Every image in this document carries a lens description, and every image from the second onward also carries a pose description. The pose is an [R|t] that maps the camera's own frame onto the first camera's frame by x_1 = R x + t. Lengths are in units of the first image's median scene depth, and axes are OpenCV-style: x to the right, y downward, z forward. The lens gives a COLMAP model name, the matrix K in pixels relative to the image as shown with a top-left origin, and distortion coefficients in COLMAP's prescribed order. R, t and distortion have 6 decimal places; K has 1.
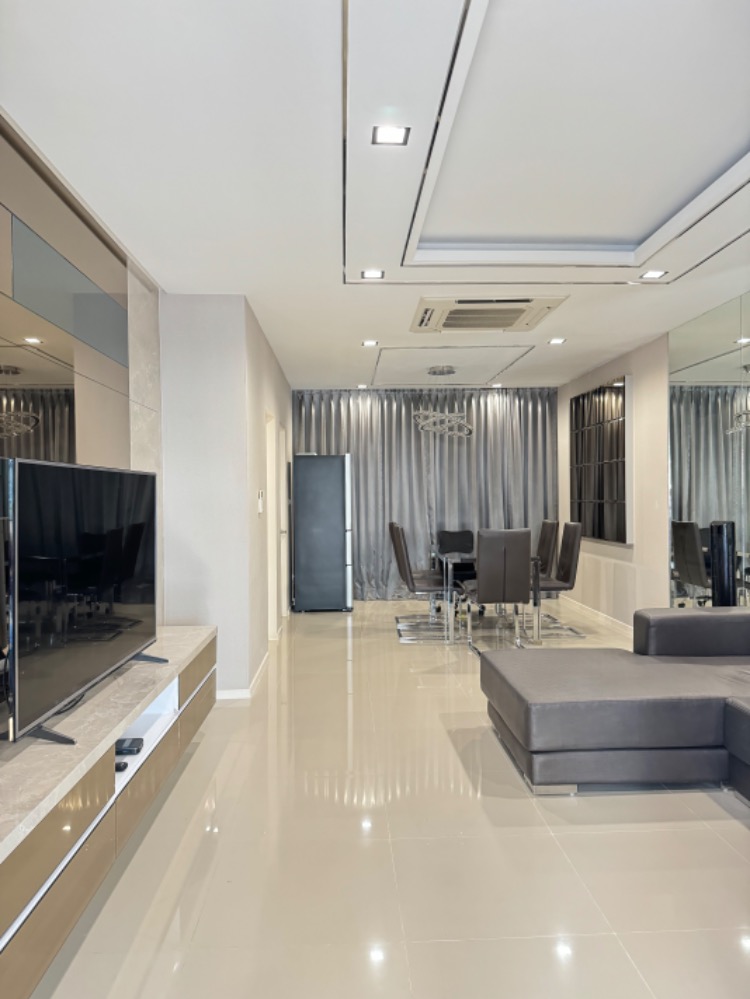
lens RADIAL K [[704.6, 0, 374.4], [0, 704.6, 498.0], [0, 0, 1]] dist [0.003616, -0.018005]
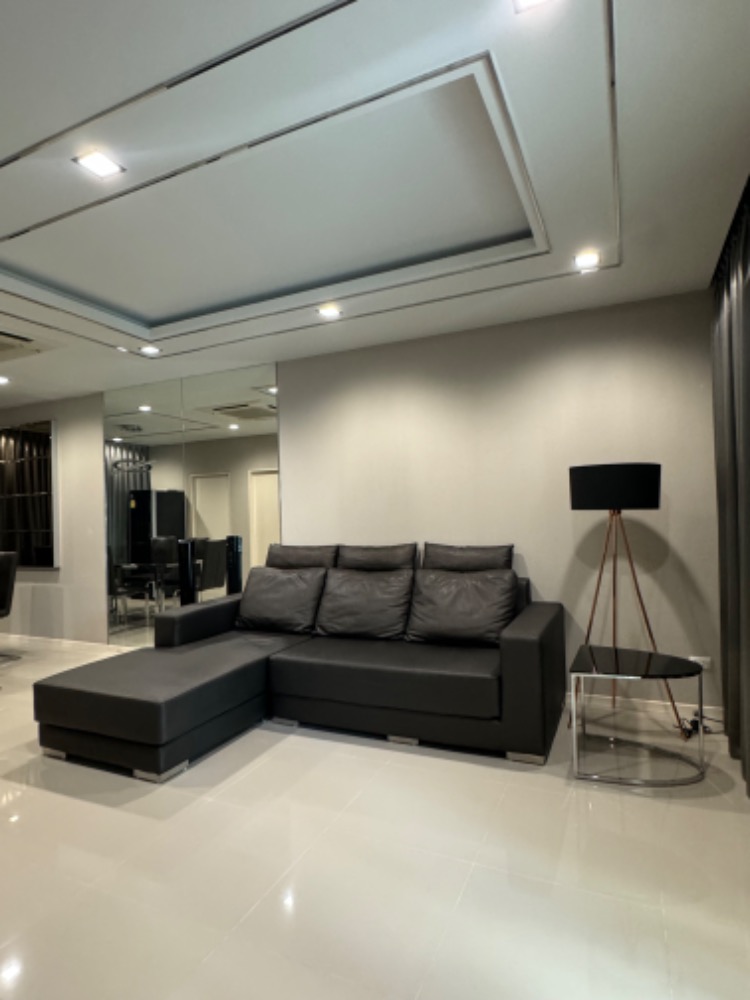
lens RADIAL K [[547.9, 0, 373.1], [0, 547.9, 500.6], [0, 0, 1]] dist [-0.005972, -0.001054]
pose [[0.445996, 0.010792, 0.894970, -0.313004], [0.036879, 0.998857, -0.030423, 0.004414], [-0.894275, 0.046574, 0.445088, 0.213458]]
